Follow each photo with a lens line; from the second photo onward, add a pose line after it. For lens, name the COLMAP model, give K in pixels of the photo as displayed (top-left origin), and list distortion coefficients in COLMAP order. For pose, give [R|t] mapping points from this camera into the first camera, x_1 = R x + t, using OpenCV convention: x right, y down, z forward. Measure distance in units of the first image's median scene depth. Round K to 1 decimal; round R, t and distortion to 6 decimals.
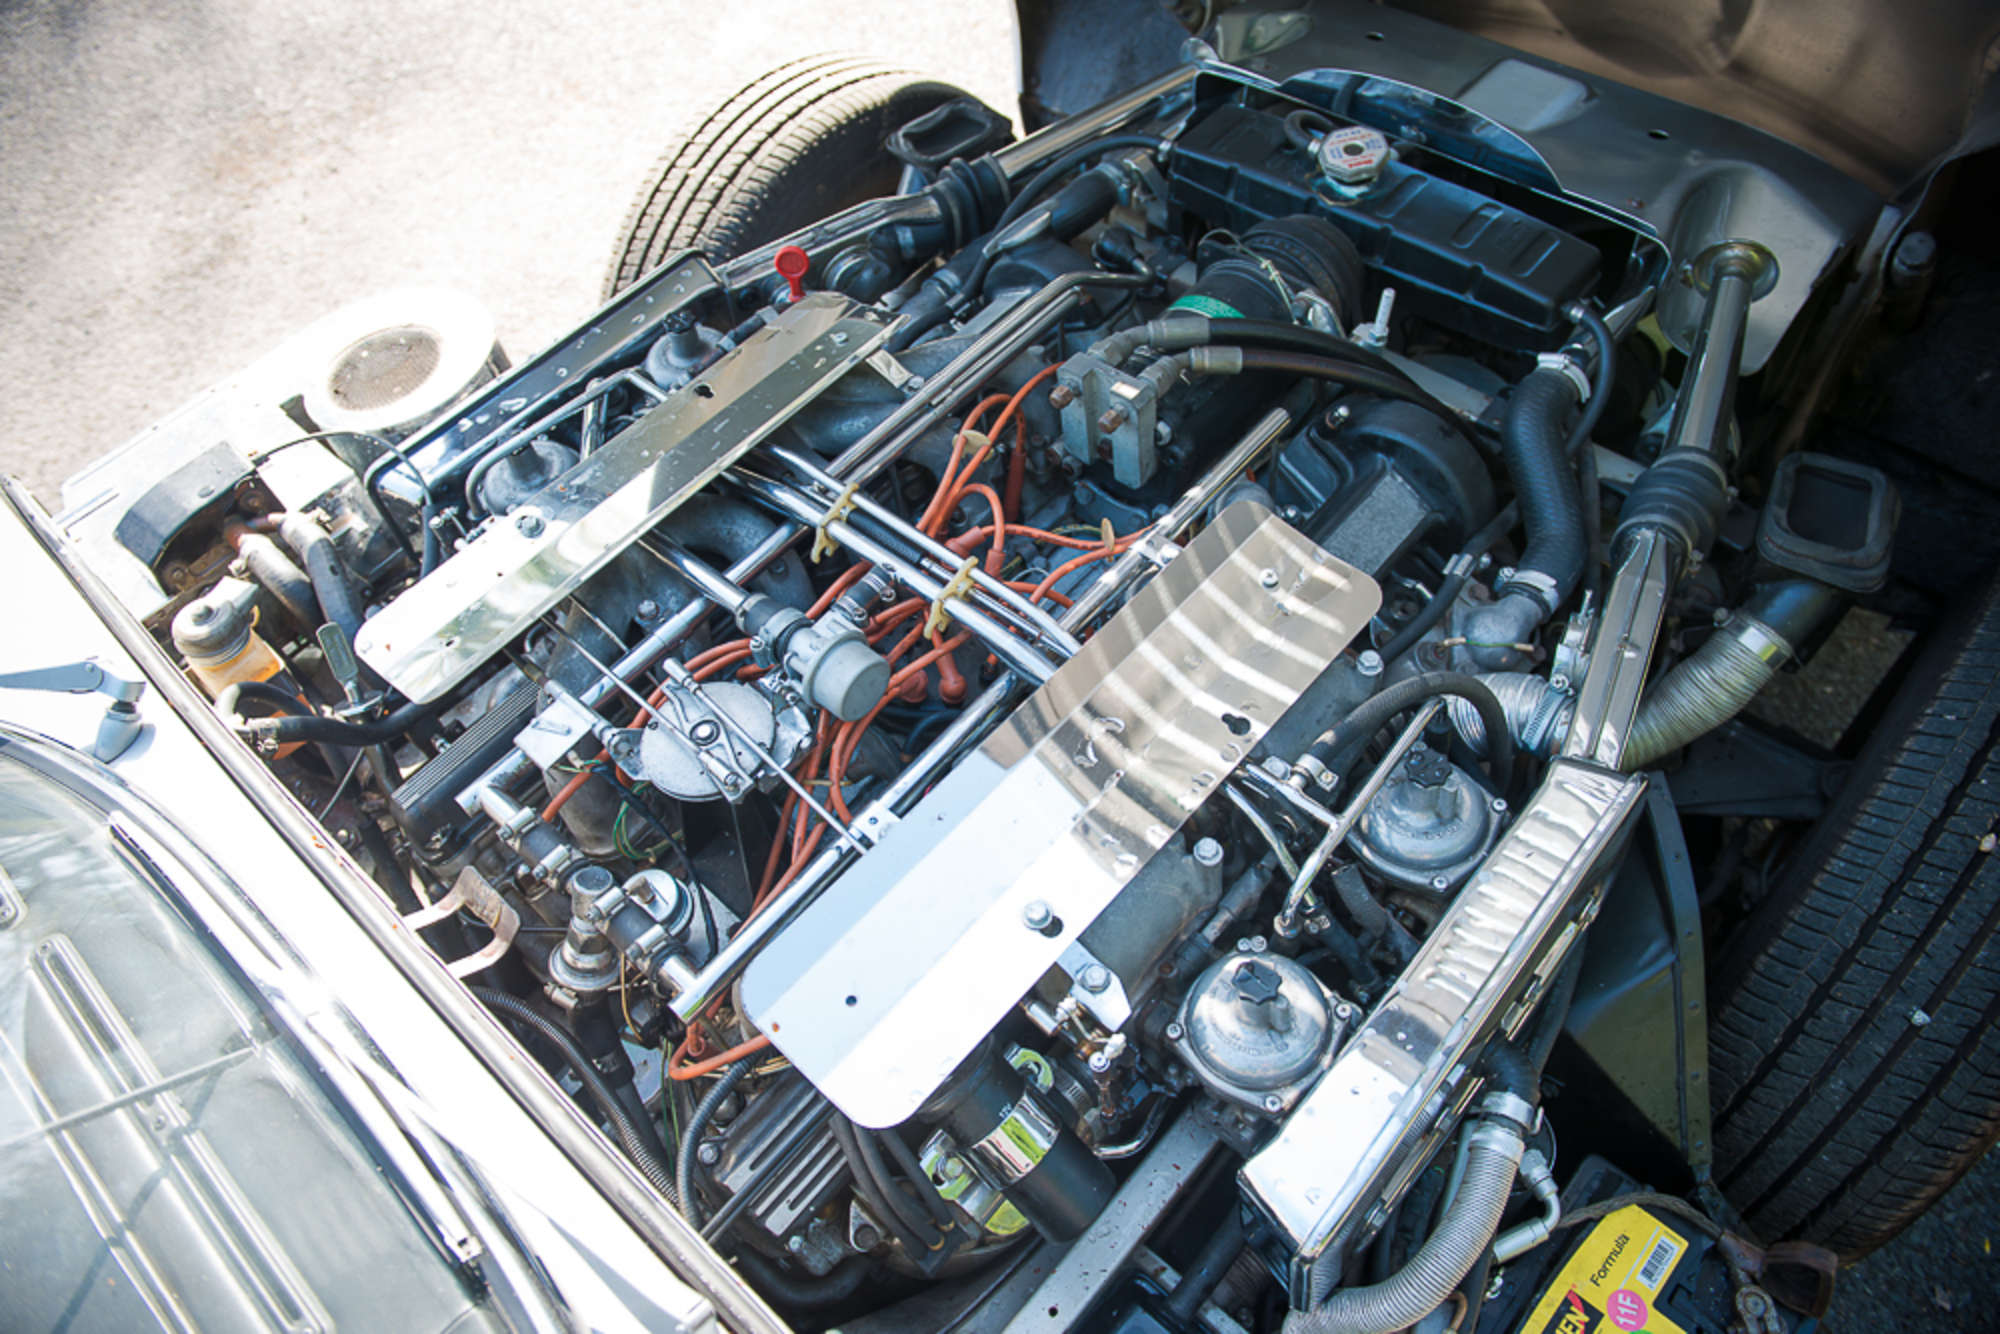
lens RADIAL K [[1358.7, 0, 1000.0], [0, 1358.7, 667.0], [0, 0, 1]] dist [-0.045584, -0.000755]
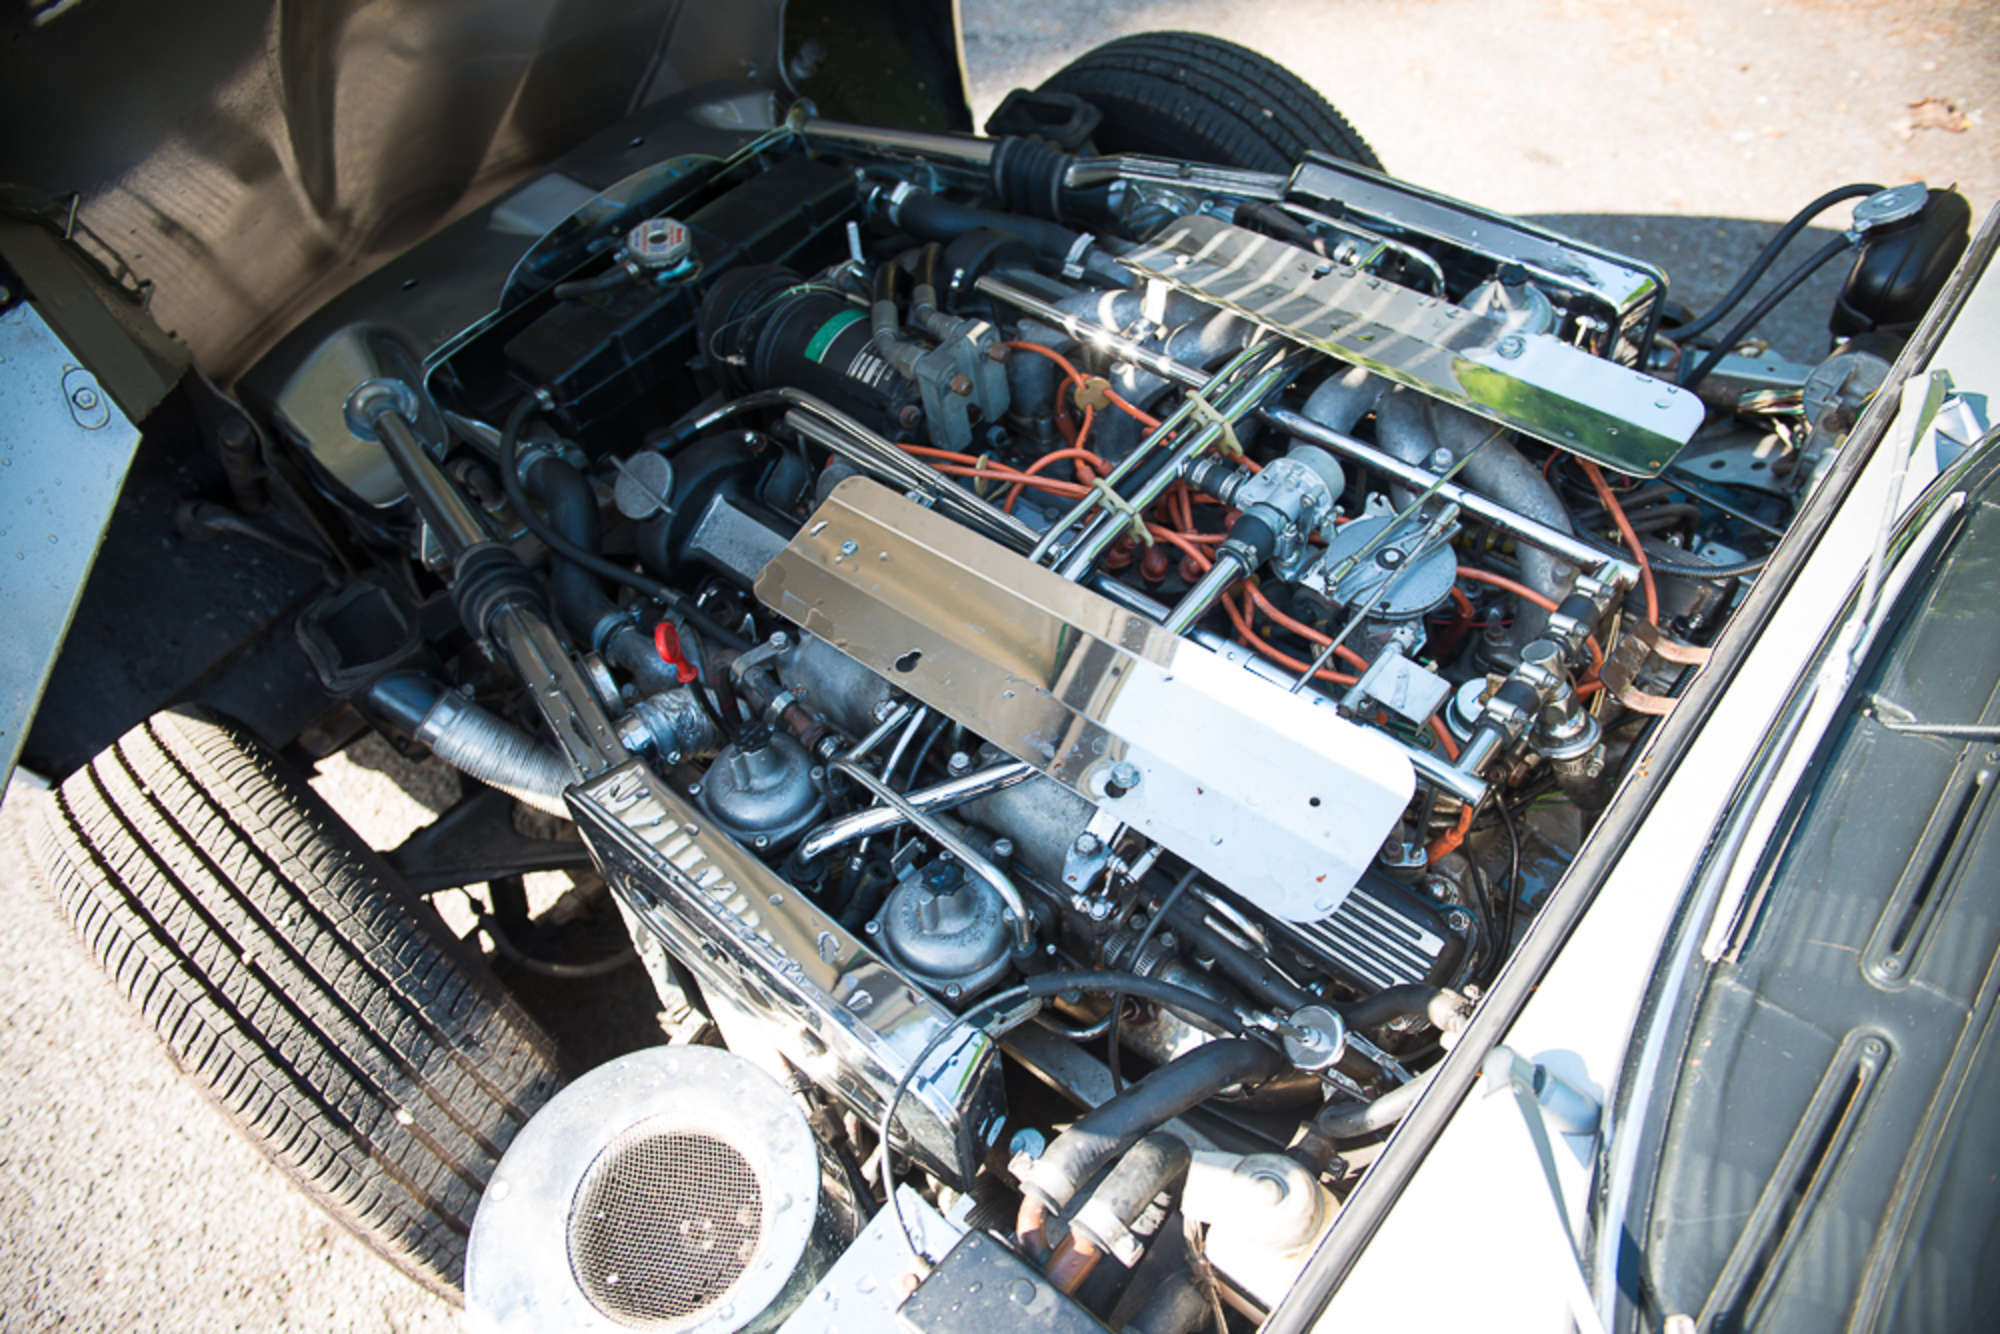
lens RADIAL K [[1358.7, 0, 1000.0], [0, 1358.7, 667.0], [0, 0, 1]] dist [-0.045584, -0.000755]
pose [[-0.017023, -0.710332, 0.703661, -0.644646], [0.864695, 0.342888, 0.367057, -0.365323], [-0.502009, 0.614700, 0.608383, 0.352226]]
